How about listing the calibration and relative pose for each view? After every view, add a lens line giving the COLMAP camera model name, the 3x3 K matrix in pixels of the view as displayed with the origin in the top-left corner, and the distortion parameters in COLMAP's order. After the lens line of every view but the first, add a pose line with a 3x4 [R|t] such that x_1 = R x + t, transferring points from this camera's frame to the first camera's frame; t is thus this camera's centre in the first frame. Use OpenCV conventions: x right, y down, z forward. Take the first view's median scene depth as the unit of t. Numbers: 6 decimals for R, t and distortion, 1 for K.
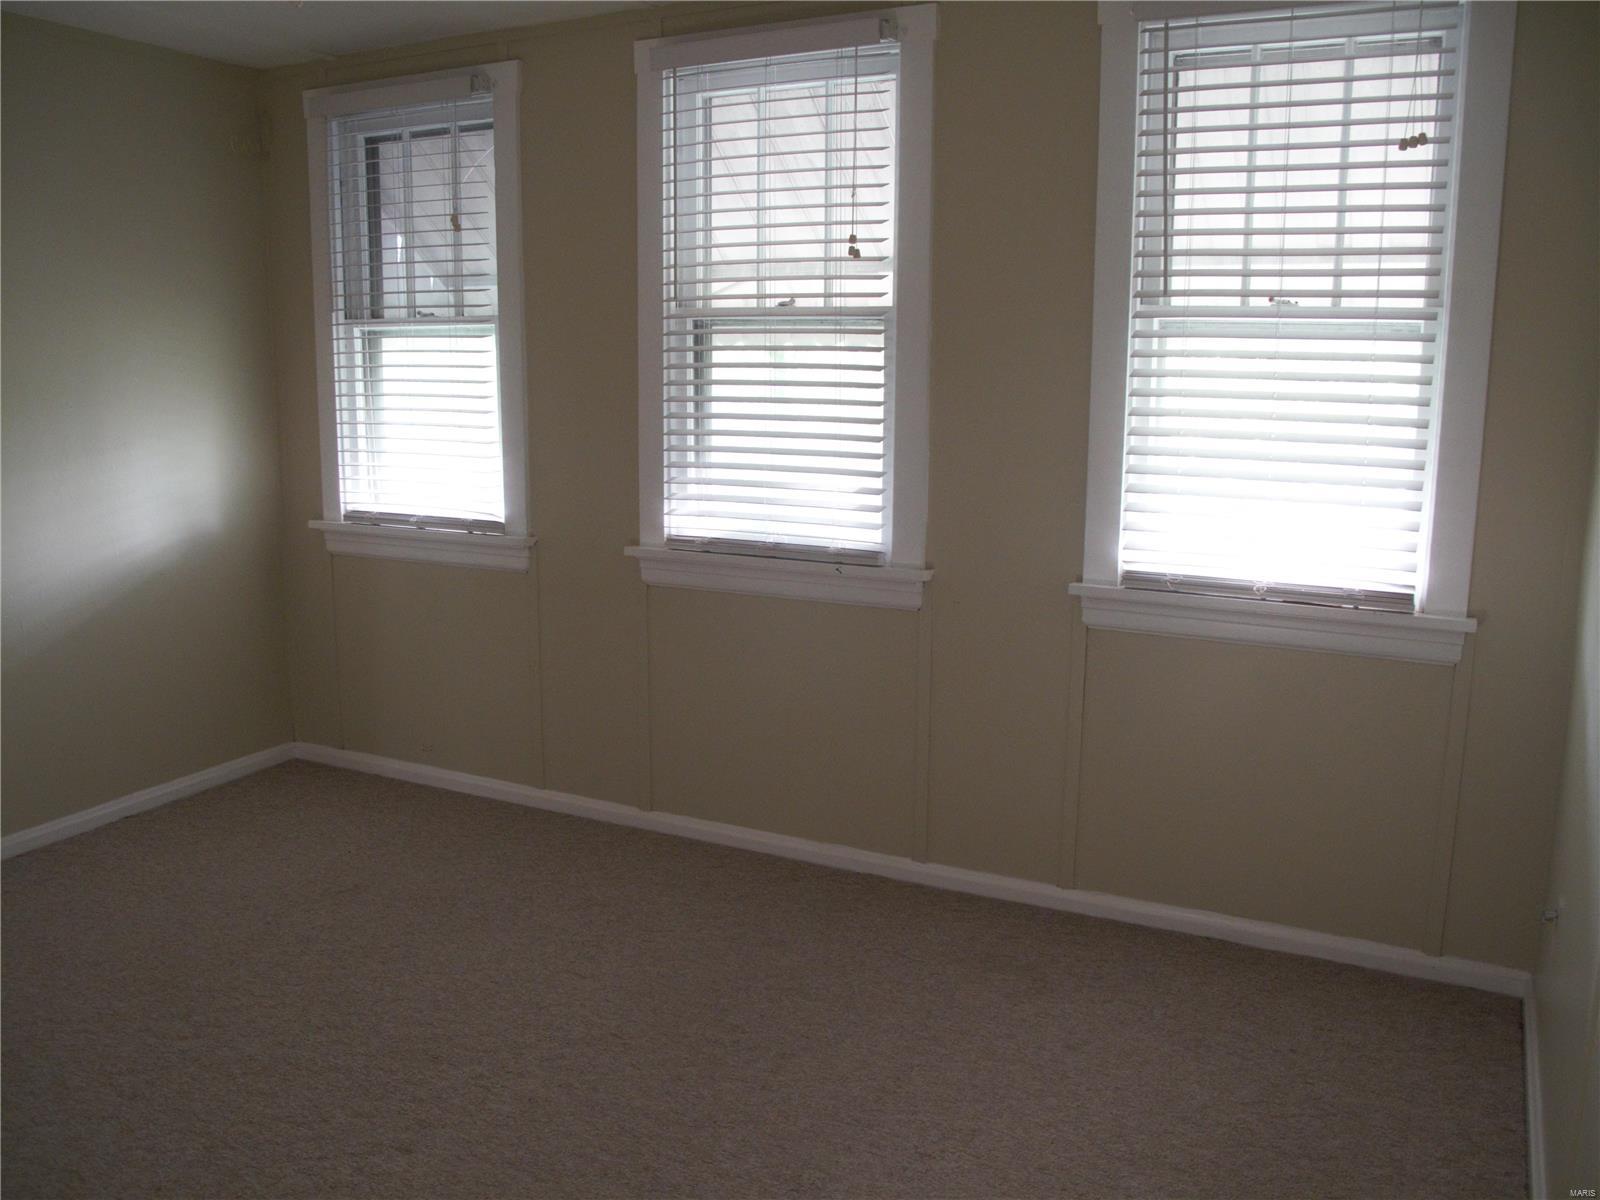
lens RADIAL K [[1321.5, 0, 800.0], [0, 1321.5, 600.0], [0, 0, 1]] dist [-0.155942, 0.121911]
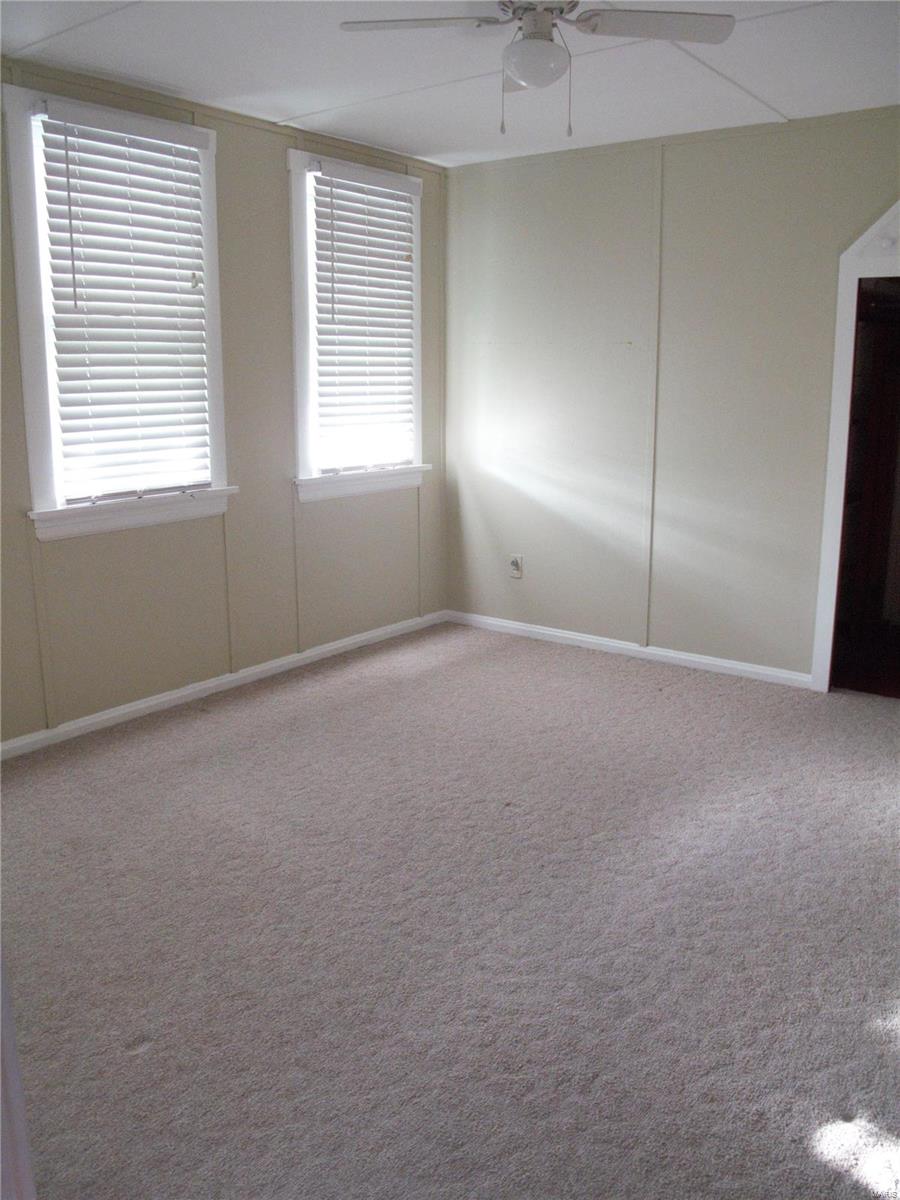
lens RADIAL K [[991.1, 0, 450.0], [0, 991.1, 600.0], [0, 0, 1]] dist [-0.155942, 0.121911]
pose [[0.165610, -0.233399, 0.958175, -1.043553], [0.161866, 0.964848, 0.207048, -0.097623], [-0.972817, 0.120806, 0.197567, 0.515805]]
